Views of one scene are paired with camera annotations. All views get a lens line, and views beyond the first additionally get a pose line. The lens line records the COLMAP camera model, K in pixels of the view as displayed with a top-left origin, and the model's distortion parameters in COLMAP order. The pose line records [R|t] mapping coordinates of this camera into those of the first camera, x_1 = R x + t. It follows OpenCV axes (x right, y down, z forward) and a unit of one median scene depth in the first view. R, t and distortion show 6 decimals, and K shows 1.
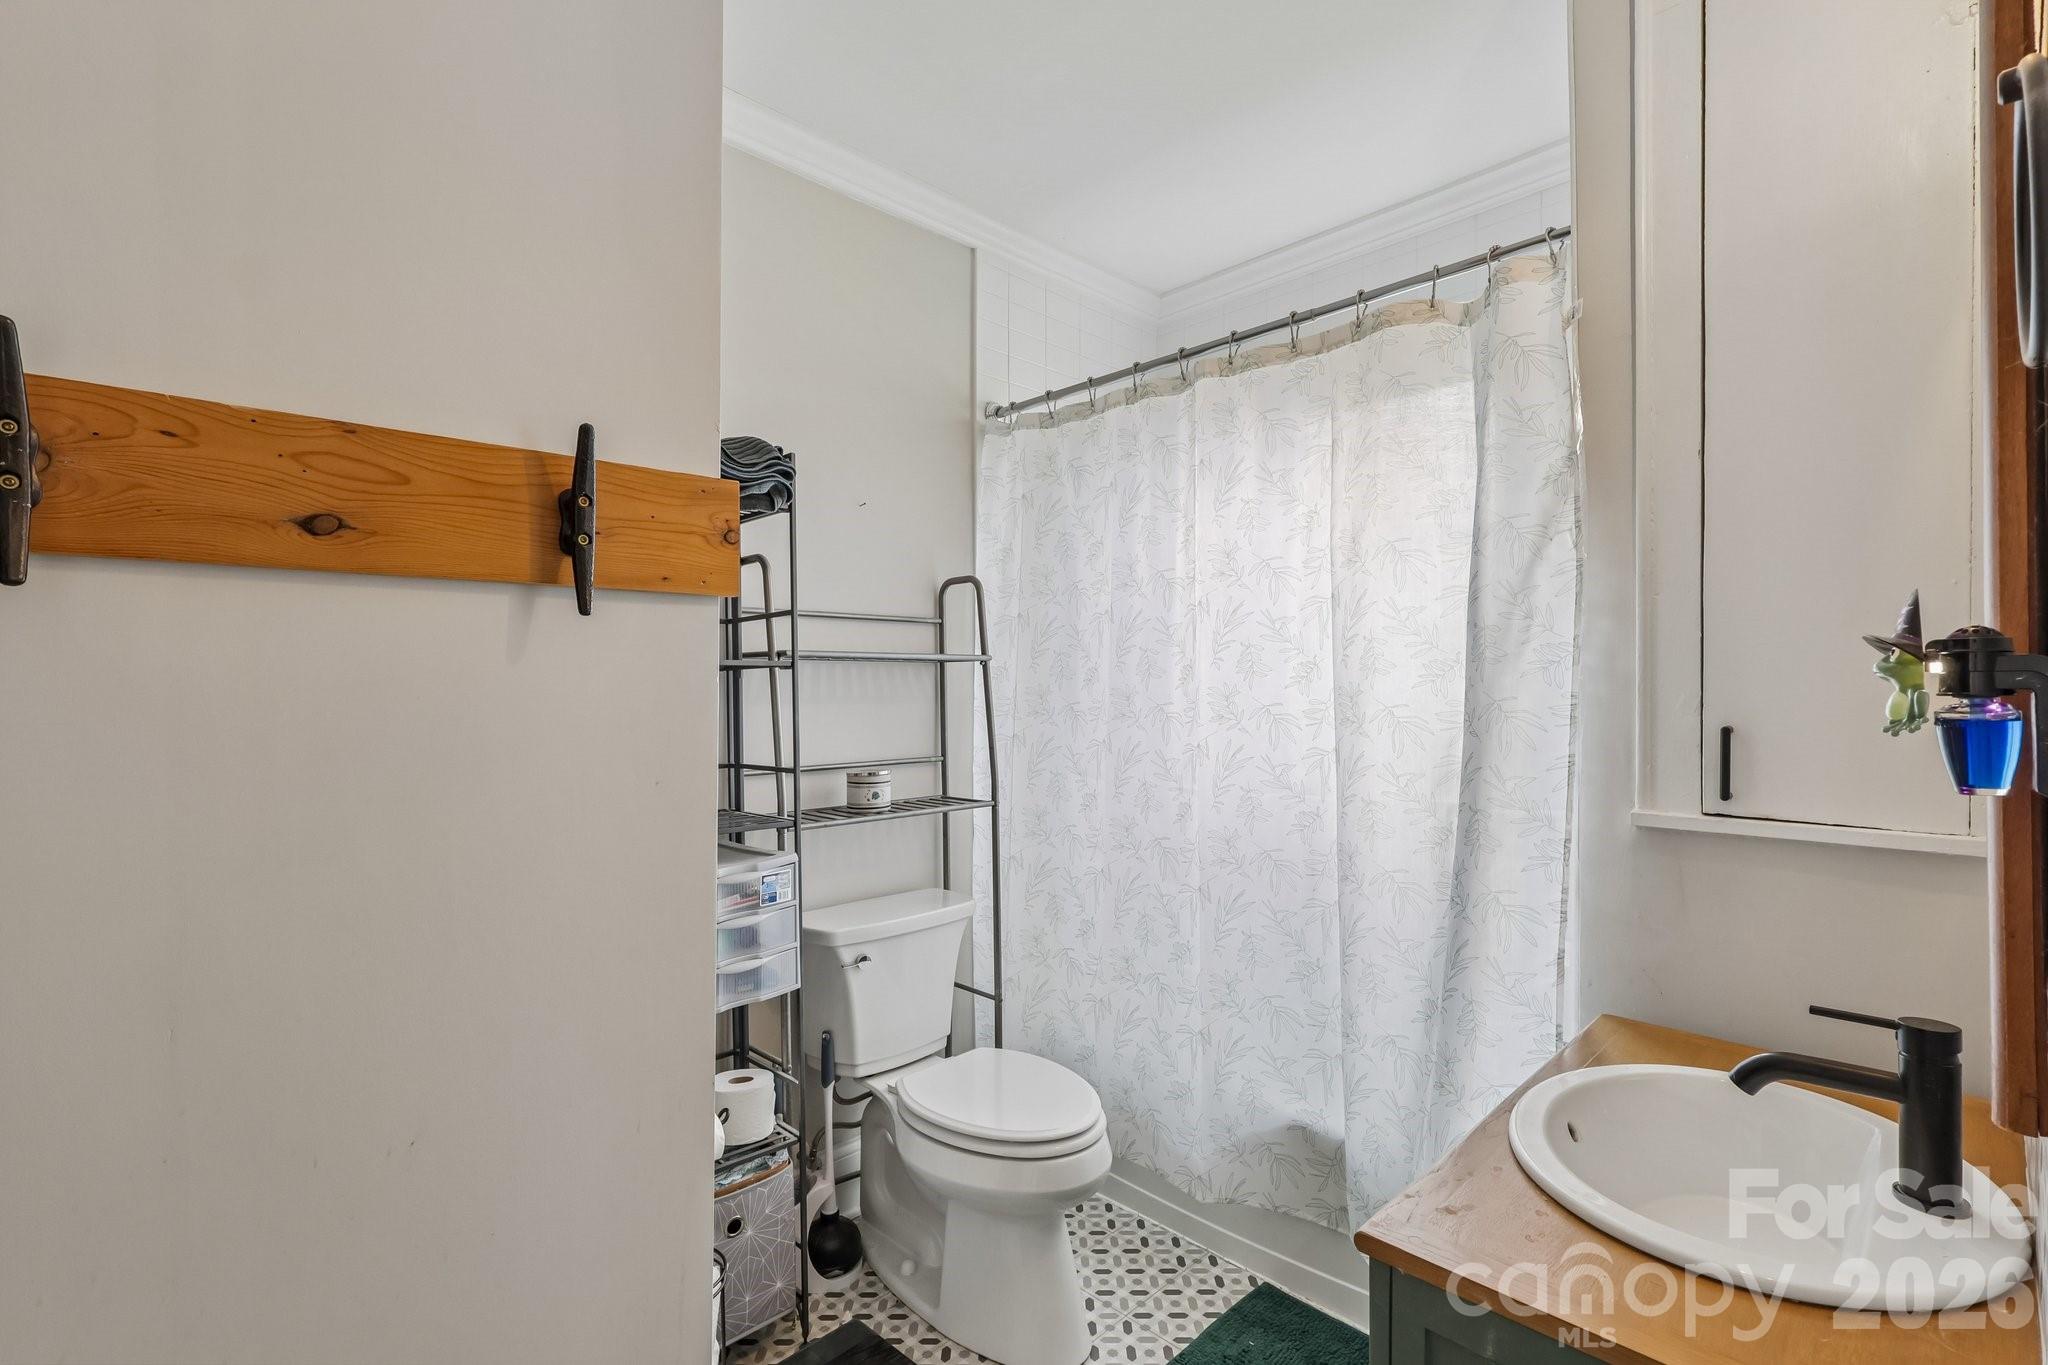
lens RADIAL K [[963.6, 0, 1019.5], [0, 963.6, 684.7], [0, 0, 1]] dist [-0.000374, 0.000128]
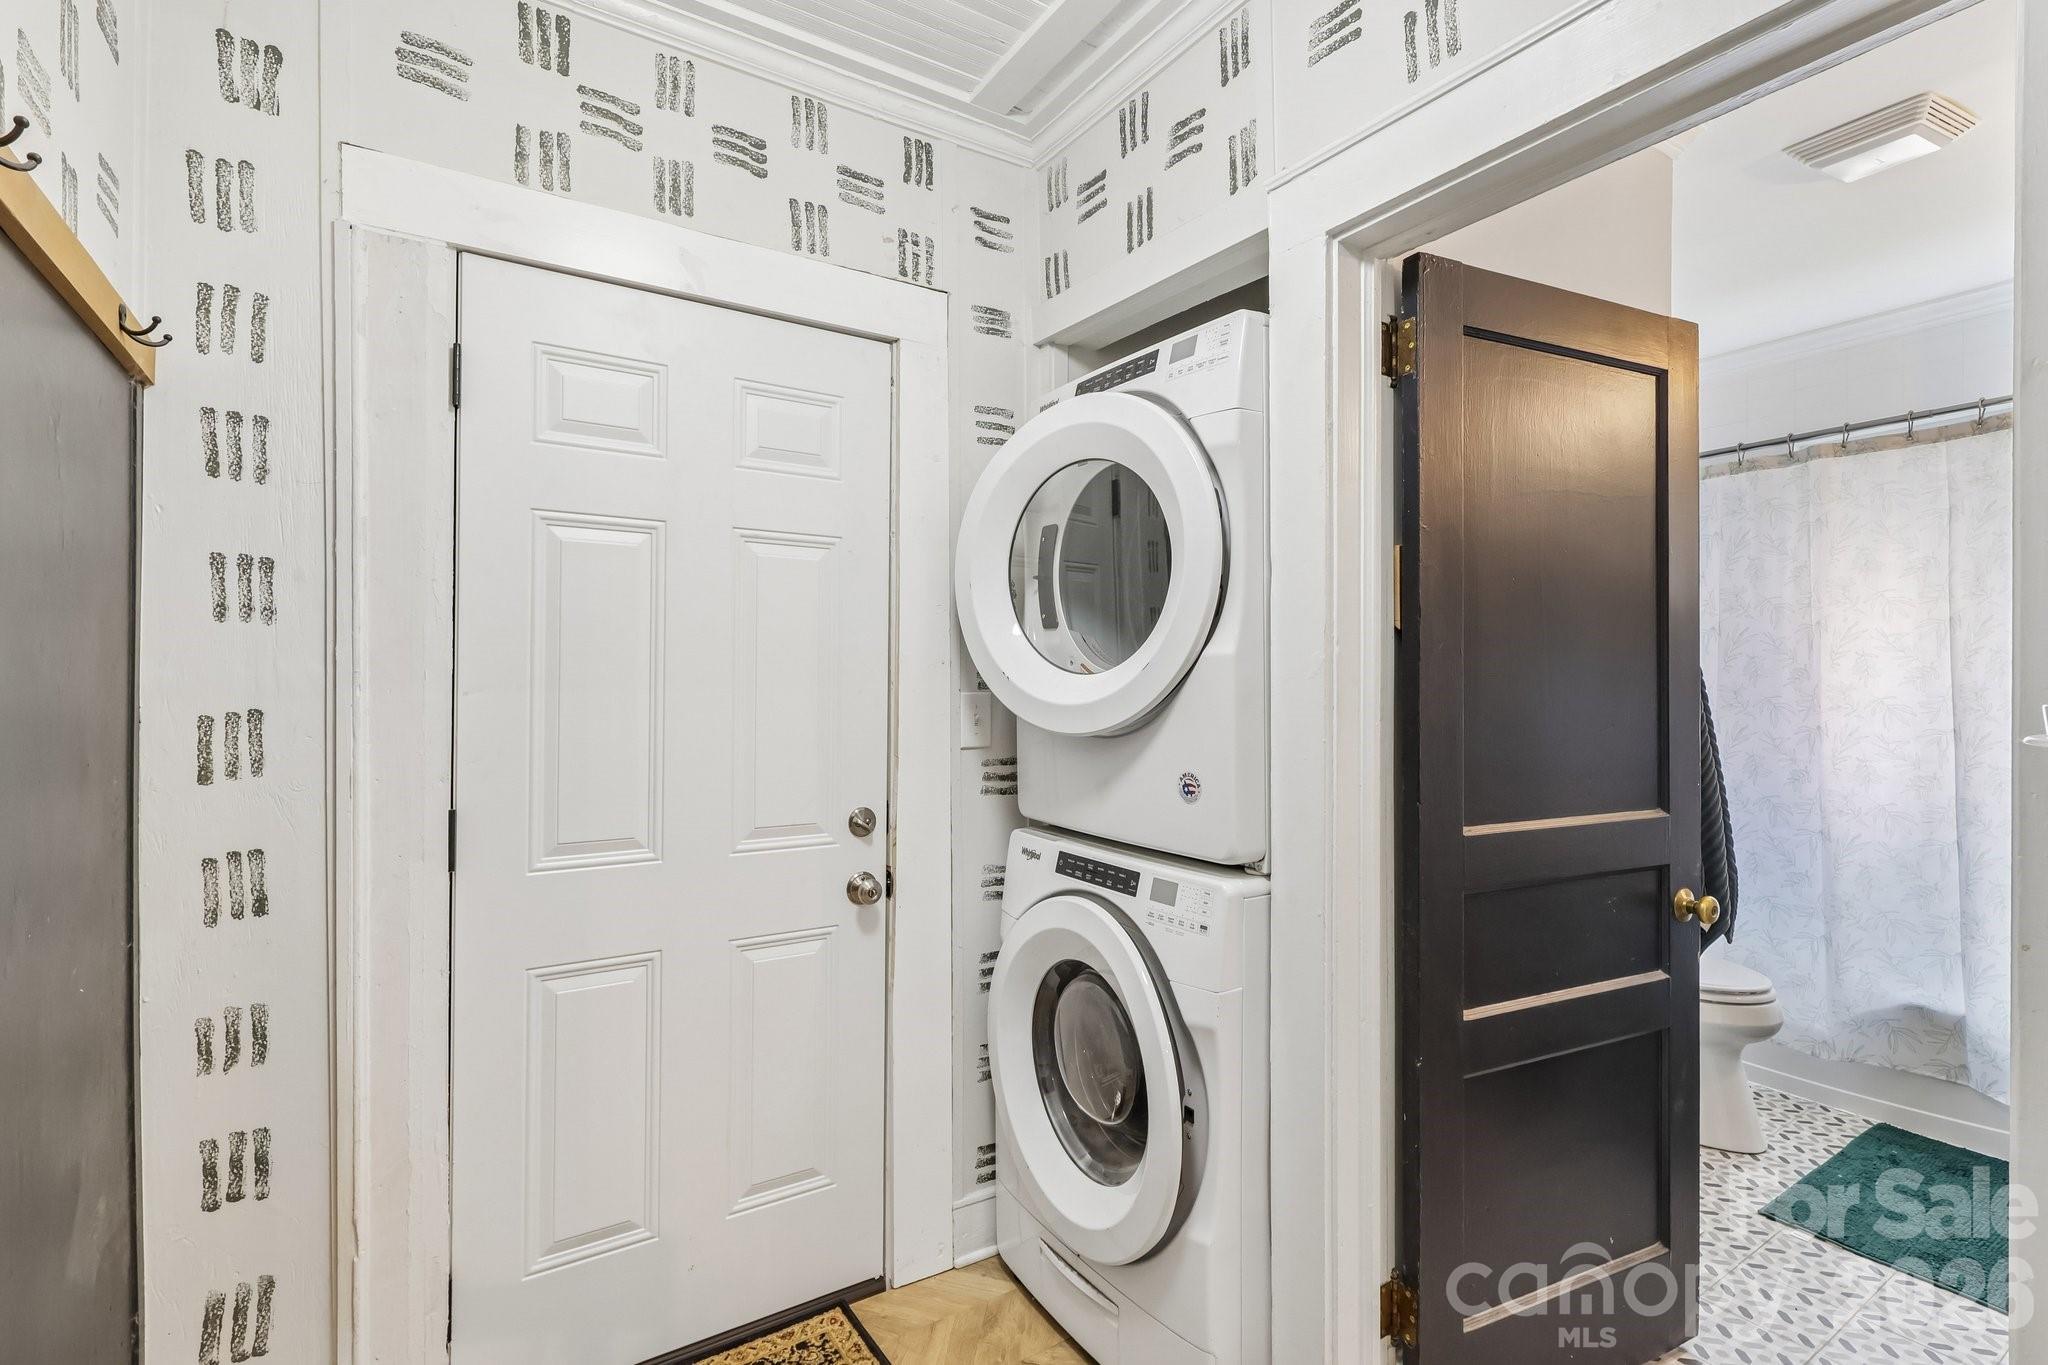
lens RADIAL K [[958.8, 0, 1026.4], [0, 958.8, 679.2], [0, 0, 1]] dist [0.002581, 0.000549]
pose [[0.979991, 0.002023, -0.199030, -0.658334], [-0.002869, 0.999988, -0.003965, 0.003485], [0.199019, 0.004456, 0.979985, -0.572810]]
